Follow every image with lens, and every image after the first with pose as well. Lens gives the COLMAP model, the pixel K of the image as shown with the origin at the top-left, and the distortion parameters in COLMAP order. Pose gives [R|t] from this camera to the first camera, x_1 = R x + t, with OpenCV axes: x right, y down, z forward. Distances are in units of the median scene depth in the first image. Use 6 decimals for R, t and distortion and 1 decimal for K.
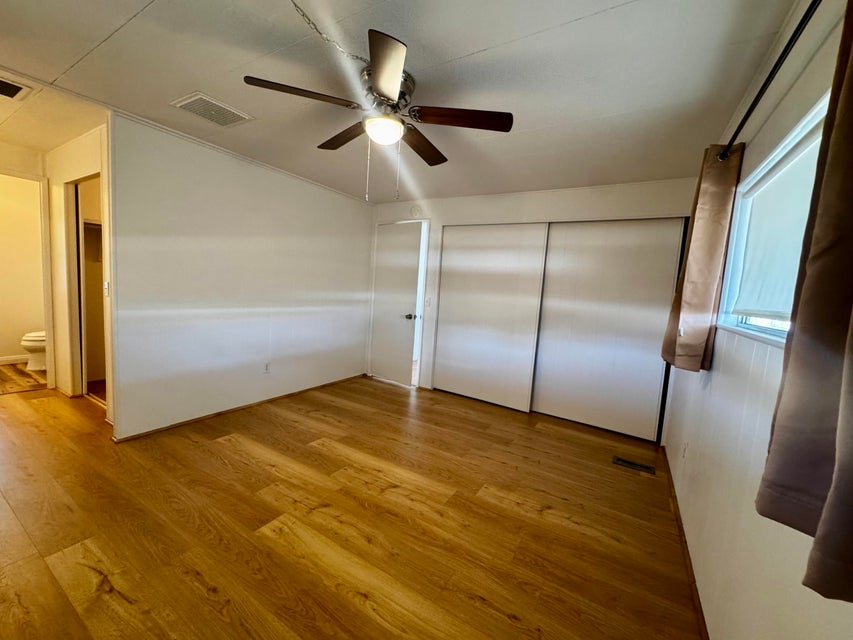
lens RADIAL K [[345.3, 0, 426.5], [0, 345.3, 320.0], [0, 0, 1]] dist [-0.000572, 0.000623]
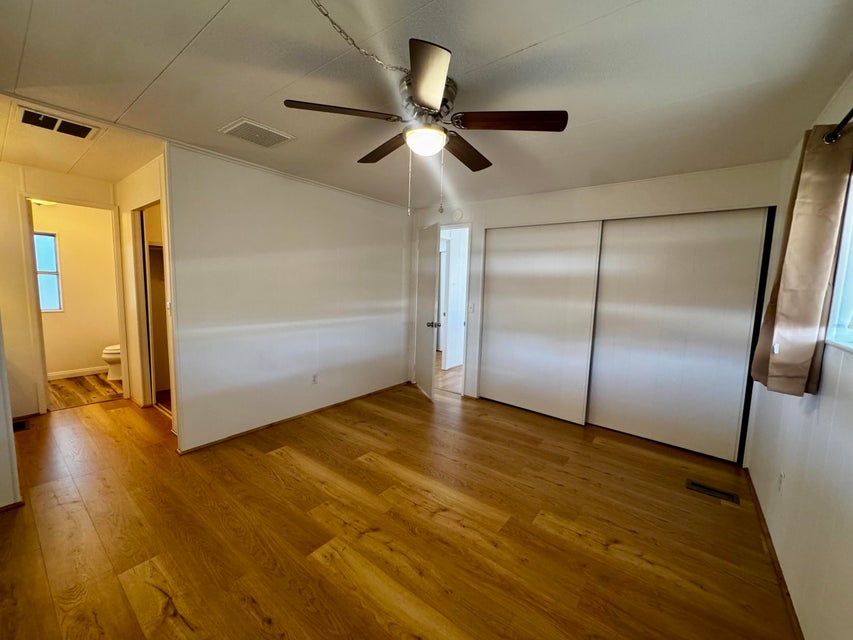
lens RADIAL K [[345.3, 0, 426.5], [0, 345.3, 320.0], [0, 0, 1]] dist [-0.000572, 0.000623]
pose [[0.992873, -0.023424, -0.116851, -0.018987], [0.024053, 0.999703, 0.003980, -0.054536], [0.116723, -0.006762, 0.993141, 0.048441]]
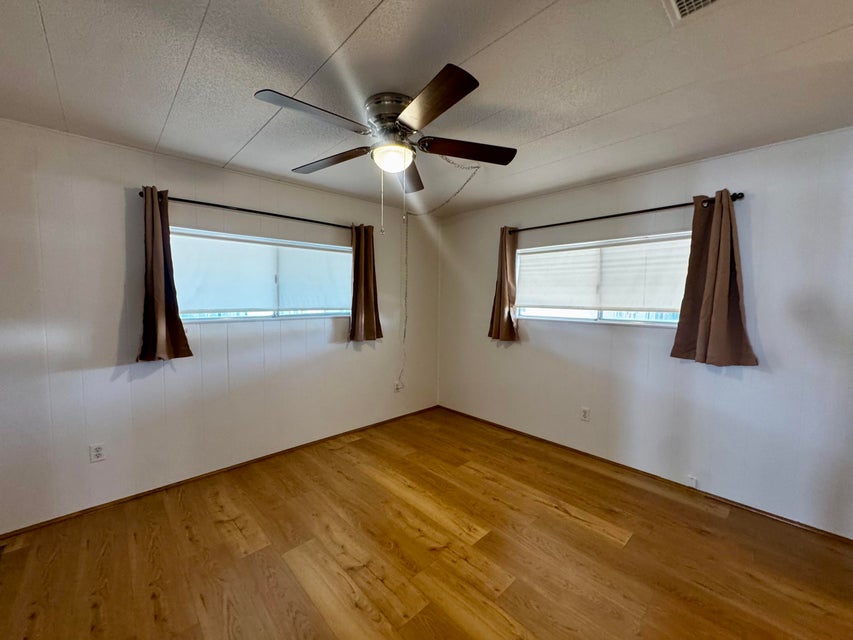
lens RADIAL K [[345.3, 0, 426.5], [0, 345.3, 320.0], [0, 0, 1]] dist [-0.000572, 0.000623]
pose [[-0.960261, -0.087964, 0.264879, -0.456004], [-0.042375, 0.983983, 0.173151, -0.244866], [-0.275867, 0.155046, -0.948609, 1.757894]]
